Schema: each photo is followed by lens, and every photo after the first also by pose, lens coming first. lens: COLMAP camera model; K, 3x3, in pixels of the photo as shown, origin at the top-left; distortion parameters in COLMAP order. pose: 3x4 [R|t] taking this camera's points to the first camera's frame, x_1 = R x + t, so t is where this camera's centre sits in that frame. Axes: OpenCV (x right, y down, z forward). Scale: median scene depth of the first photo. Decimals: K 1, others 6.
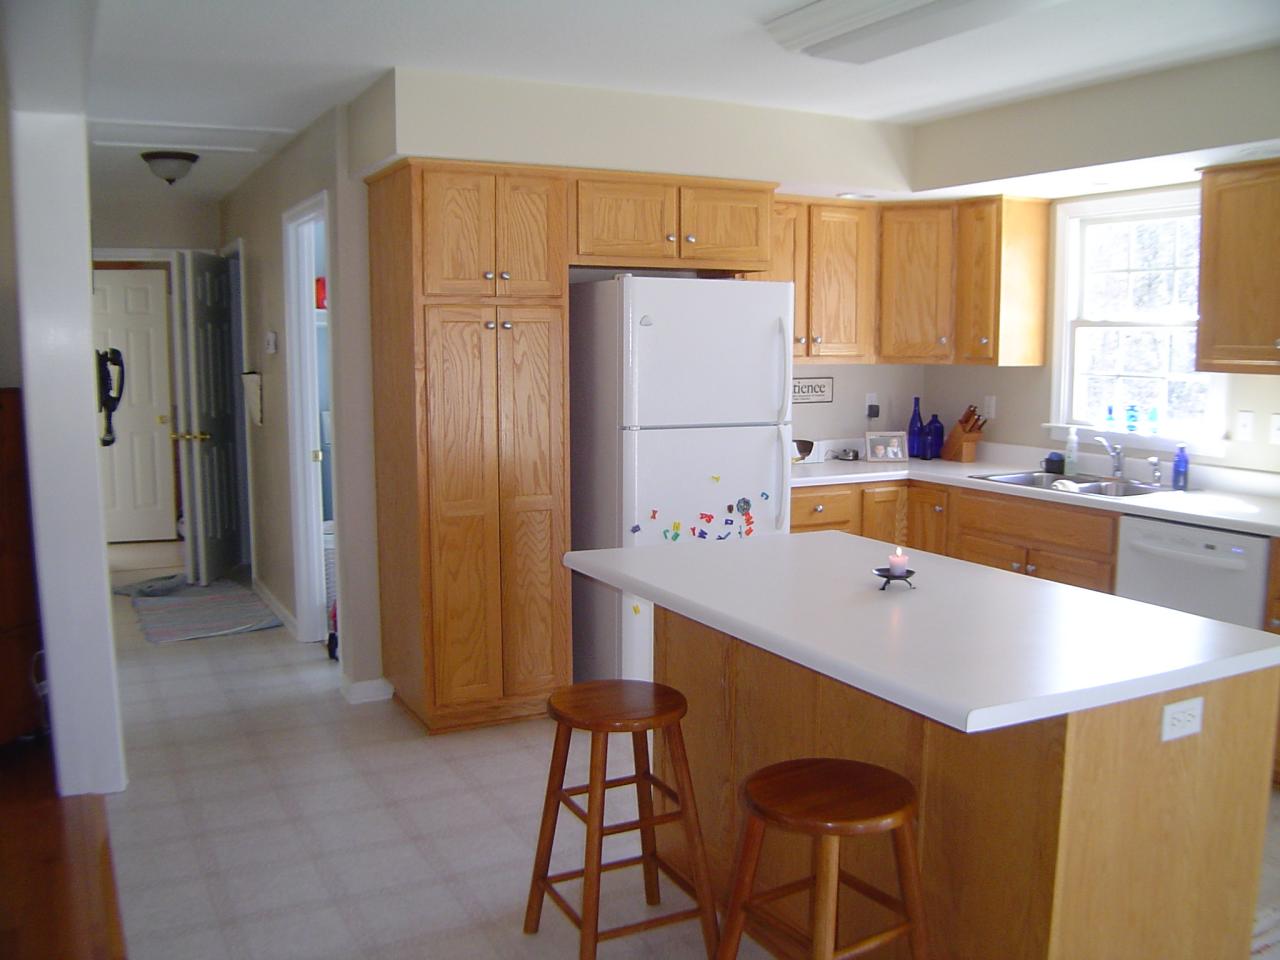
lens RADIAL K [[1158.3, 0, 638.7], [0, 1158.3, 485.1], [0, 0, 1]] dist [-0.133637, 0.019347]
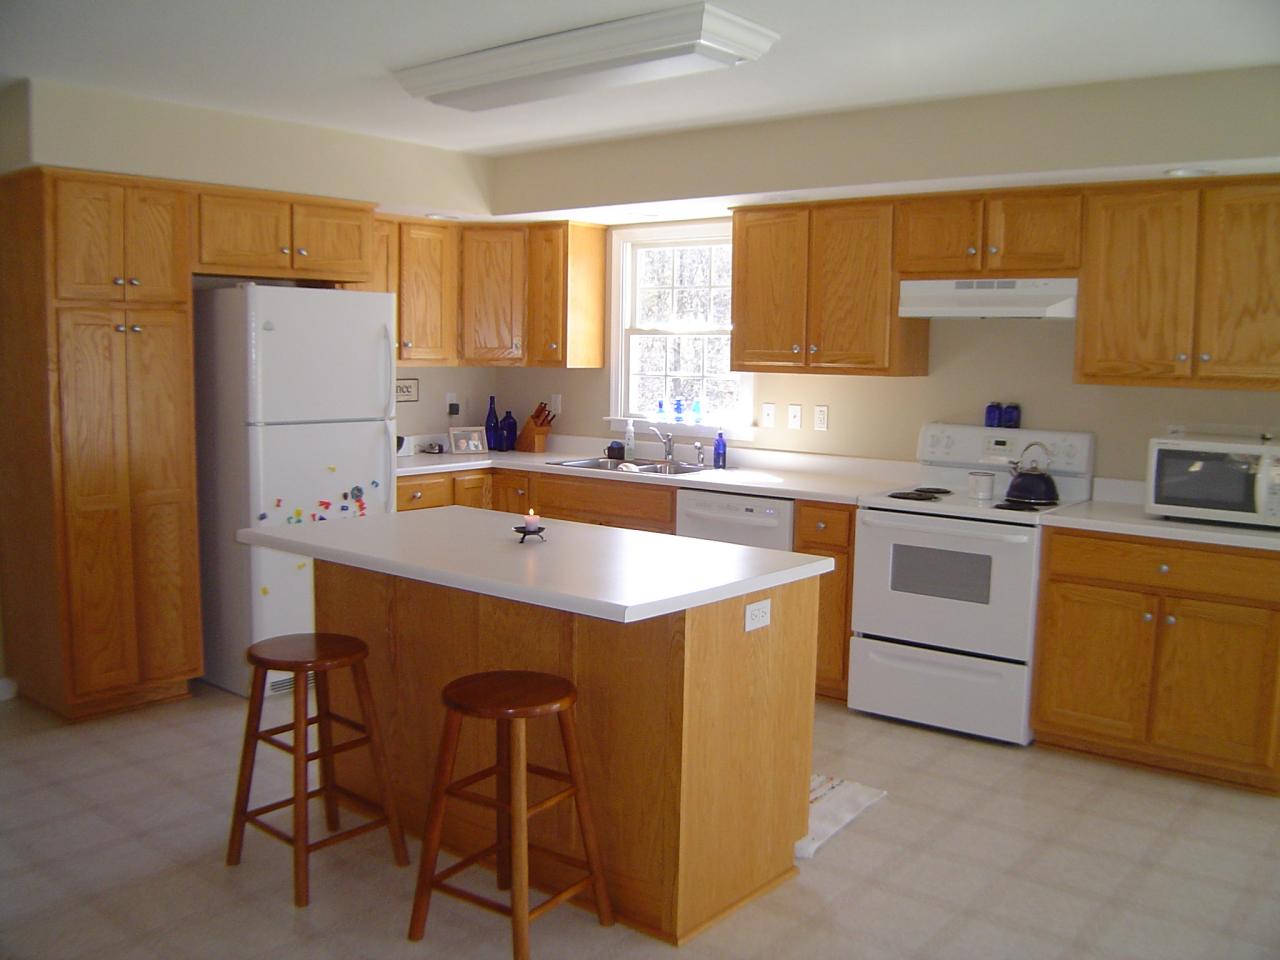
lens RADIAL K [[1158.3, 0, 641.9], [0, 1158.3, 476.3], [0, 0, 1]] dist [-0.133637, 0.019347]
pose [[0.917190, -0.028598, 0.397422, -0.101379], [0.033940, 0.999403, -0.006414, 0.019037], [-0.397001, 0.019372, 0.917614, -0.127641]]
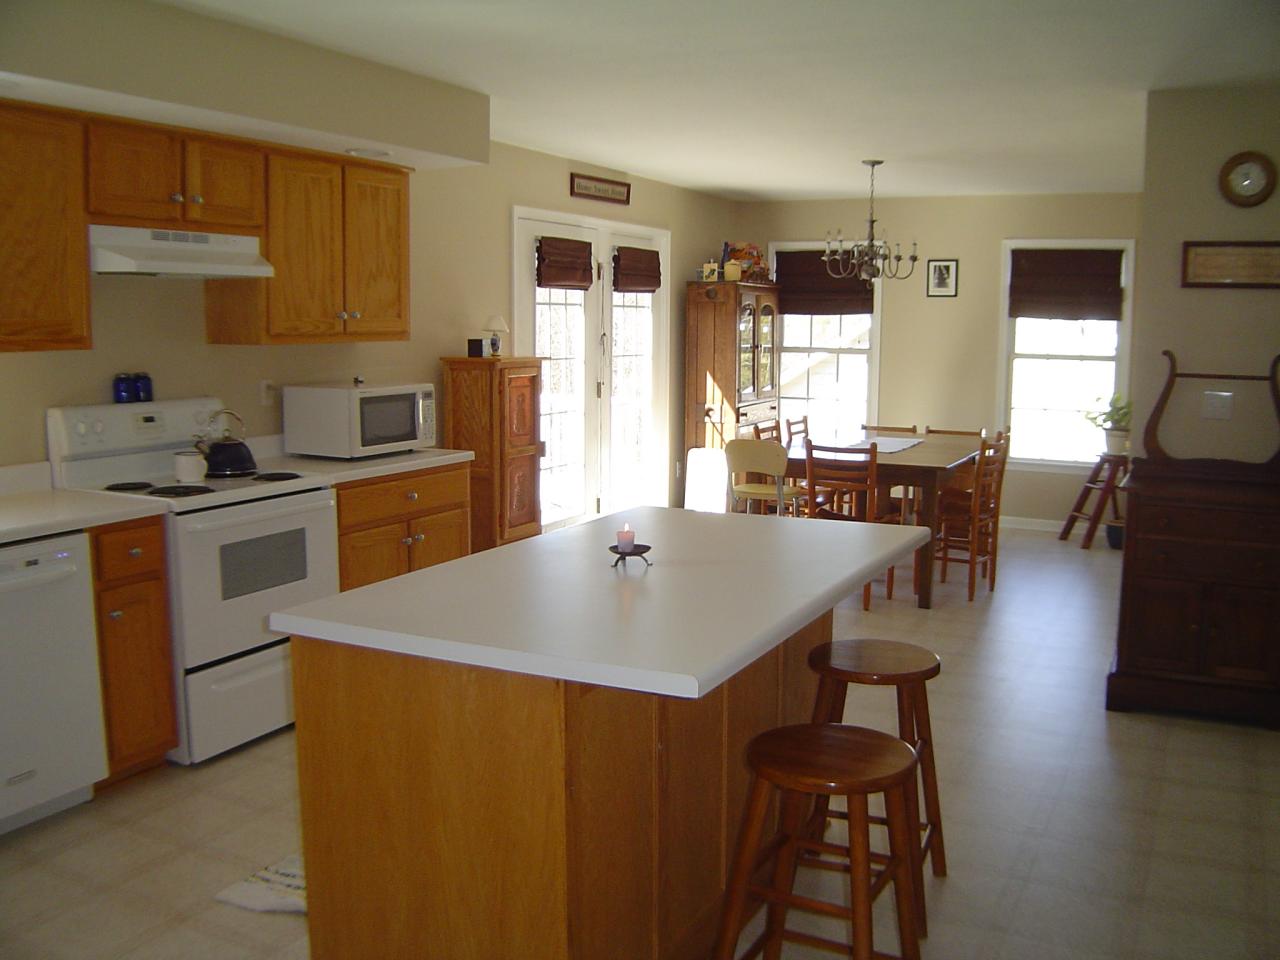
lens RADIAL K [[1158.3, 0, 639.3], [0, 1158.3, 481.6], [0, 0, 1]] dist [-0.133637, 0.019347]
pose [[-0.574702, -0.114804, 0.810270, -0.354296], [0.093362, 0.974449, 0.204285, -0.111332], [-0.813020, 0.193051, -0.549299, 0.932556]]
